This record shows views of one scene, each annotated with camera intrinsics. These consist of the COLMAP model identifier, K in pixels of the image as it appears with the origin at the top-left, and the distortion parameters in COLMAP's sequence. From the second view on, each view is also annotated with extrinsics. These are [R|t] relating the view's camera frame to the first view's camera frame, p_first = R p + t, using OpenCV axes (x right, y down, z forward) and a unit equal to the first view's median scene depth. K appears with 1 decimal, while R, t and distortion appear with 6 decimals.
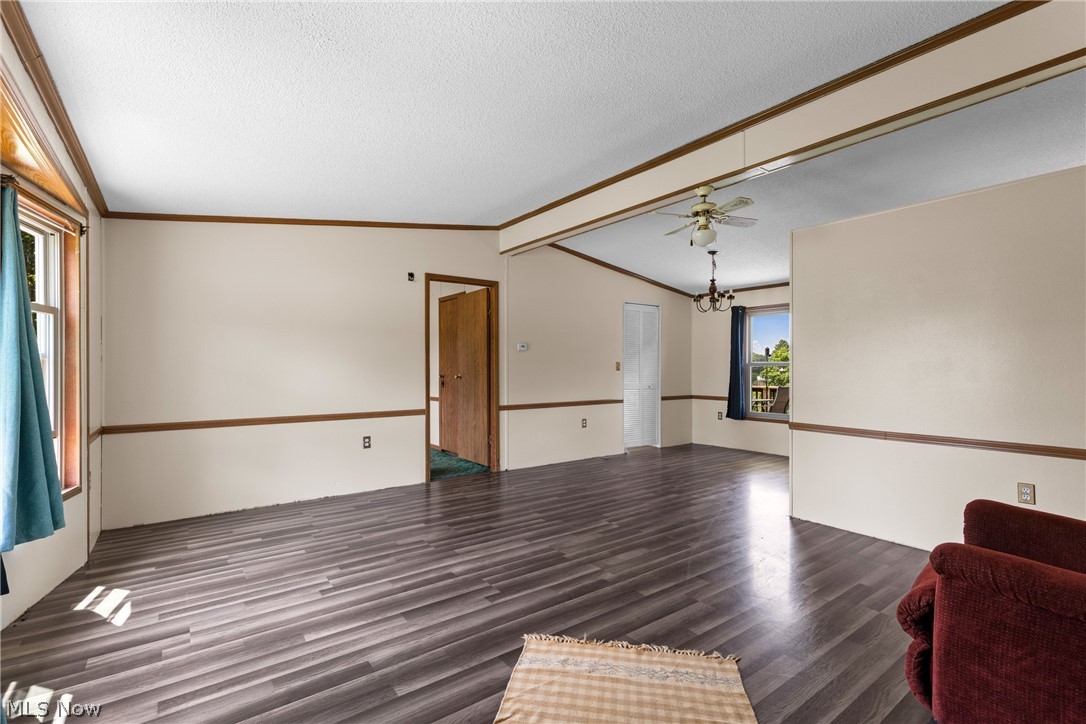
lens RADIAL K [[497.7, 0, 547.5], [0, 497.7, 361.4], [0, 0, 1]] dist [0.010664, -0.001167]
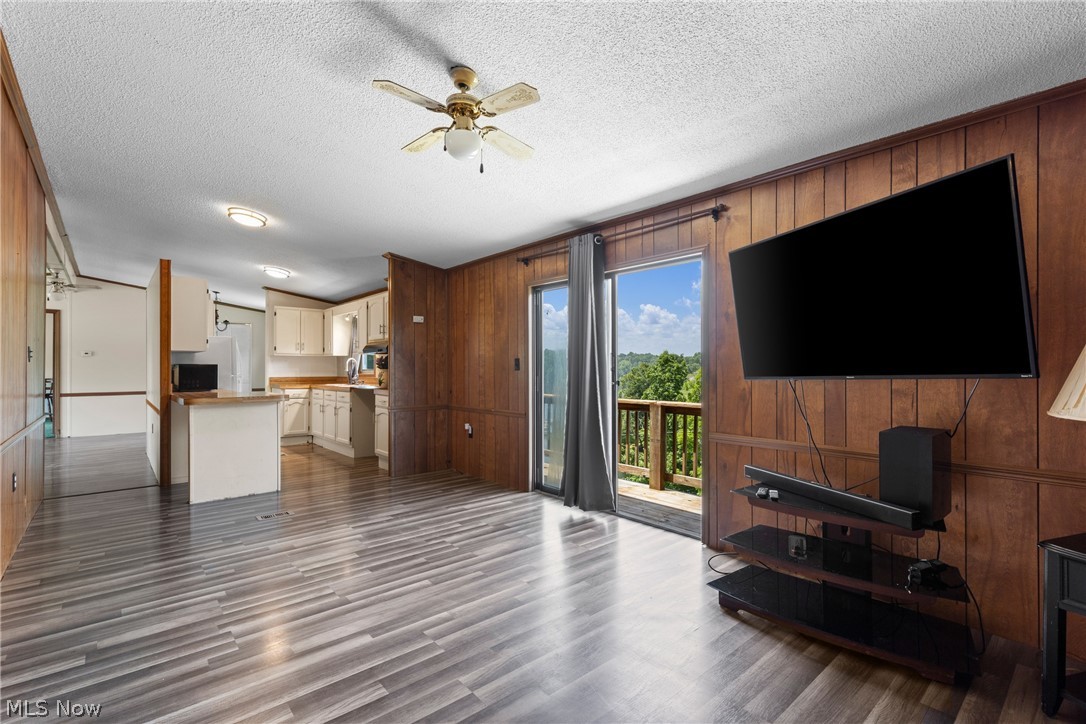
lens RADIAL K [[497.7, 0, 546.9], [0, 497.7, 365.7], [0, 0, 1]] dist [0.010664, -0.001167]
pose [[0.998077, -0.001934, 0.061957, 2.103397], [0.001336, 0.999952, 0.009690, -0.011724], [-0.061973, -0.009588, 0.998032, -0.986451]]
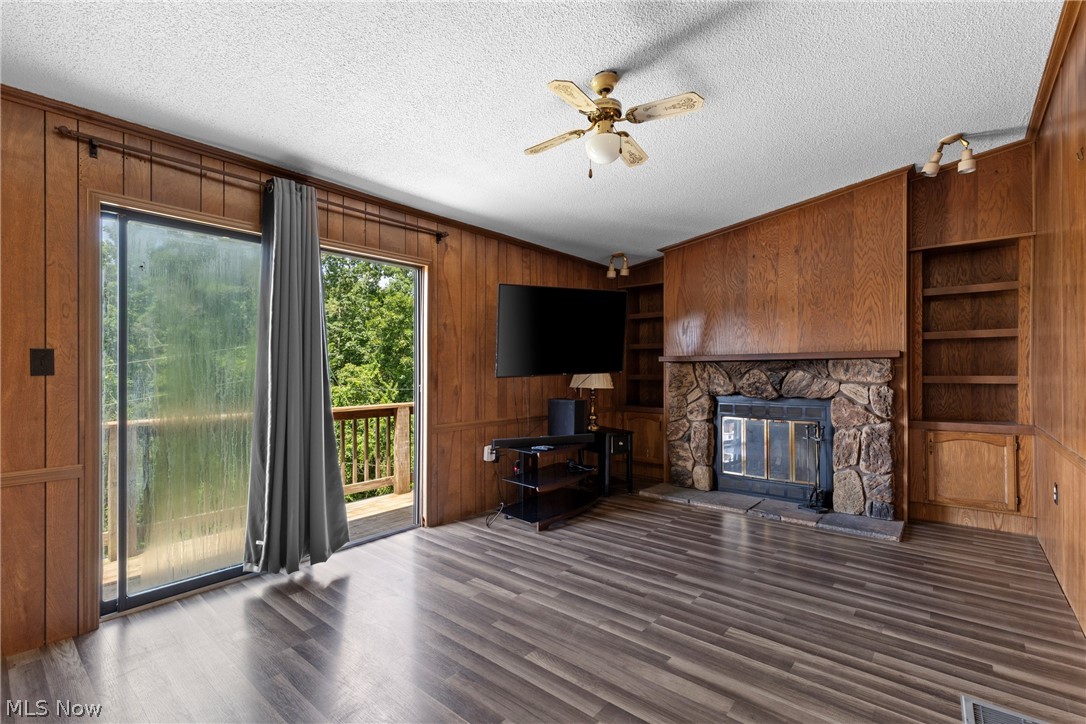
lens RADIAL K [[497.7, 0, 536.5], [0, 497.7, 368.0], [0, 0, 1]] dist [0.010664, -0.001167]
pose [[-0.212178, 0.002467, 0.977228, 1.350690], [-0.008030, 0.999959, -0.004268, 0.002792], [-0.977198, -0.008752, -0.212150, -0.024129]]
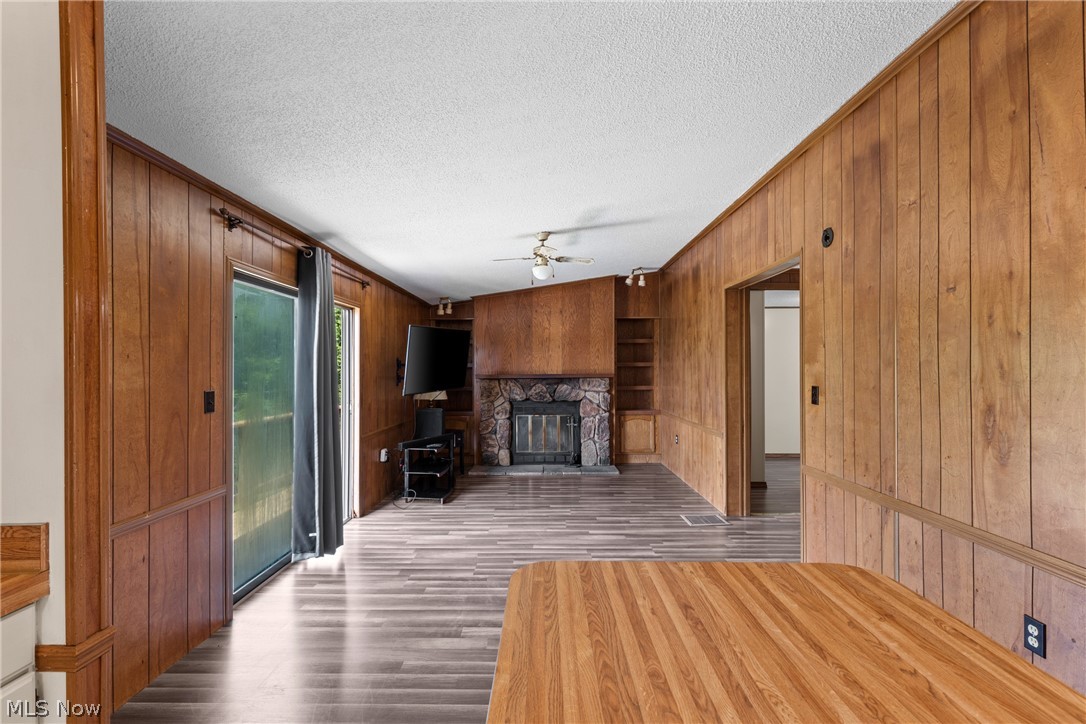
lens RADIAL K [[497.7, 0, 550.7], [0, 497.7, 368.8], [0, 0, 1]] dist [0.010664, -0.001167]
pose [[-0.795684, 0.002527, 0.605707, 1.223714], [-0.003061, 0.999962, -0.008193, -0.049113], [-0.605704, -0.008373, -0.795646, 0.751670]]
